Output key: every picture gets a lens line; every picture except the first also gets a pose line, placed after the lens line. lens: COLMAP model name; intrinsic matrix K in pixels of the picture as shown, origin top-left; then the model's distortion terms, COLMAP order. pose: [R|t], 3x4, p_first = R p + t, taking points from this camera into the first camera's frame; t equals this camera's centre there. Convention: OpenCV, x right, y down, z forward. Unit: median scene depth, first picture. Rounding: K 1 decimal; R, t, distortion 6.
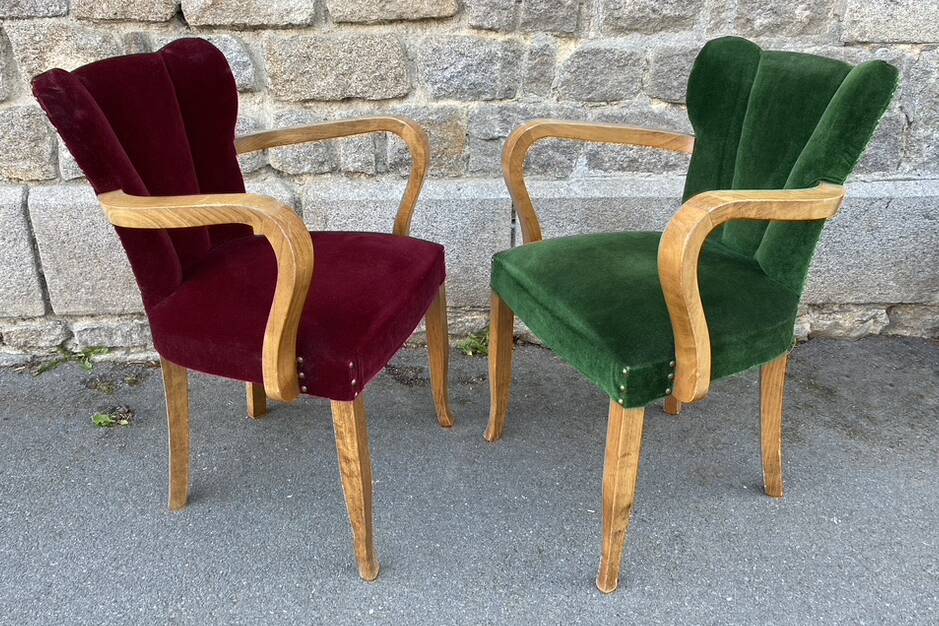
lens RADIAL K [[770.2, 0, 479.3], [0, 770.2, 265.9], [0, 0, 1]] dist [0.053453, -0.079911]
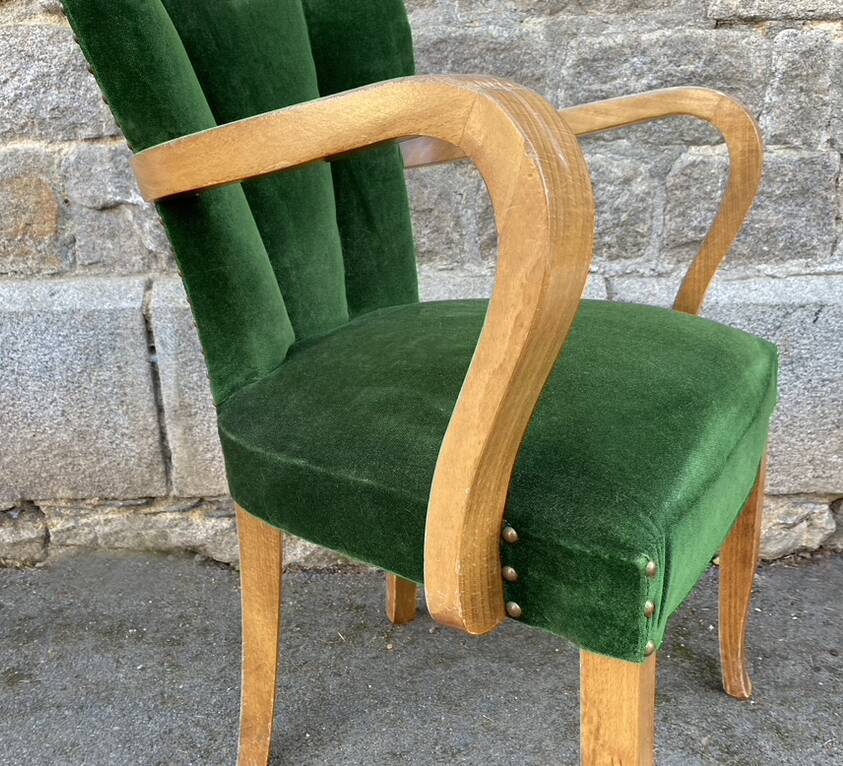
lens RADIAL K [[777.7, 0, 411.3], [0, 777.7, 383.3], [0, 0, 1]] dist [0.009862, -0.007178]
pose [[0.997426, -0.006883, -0.071375, 0.294739], [0.001190, 0.996834, -0.079501, 0.014111], [0.071696, 0.079211, 0.994276, 0.456840]]
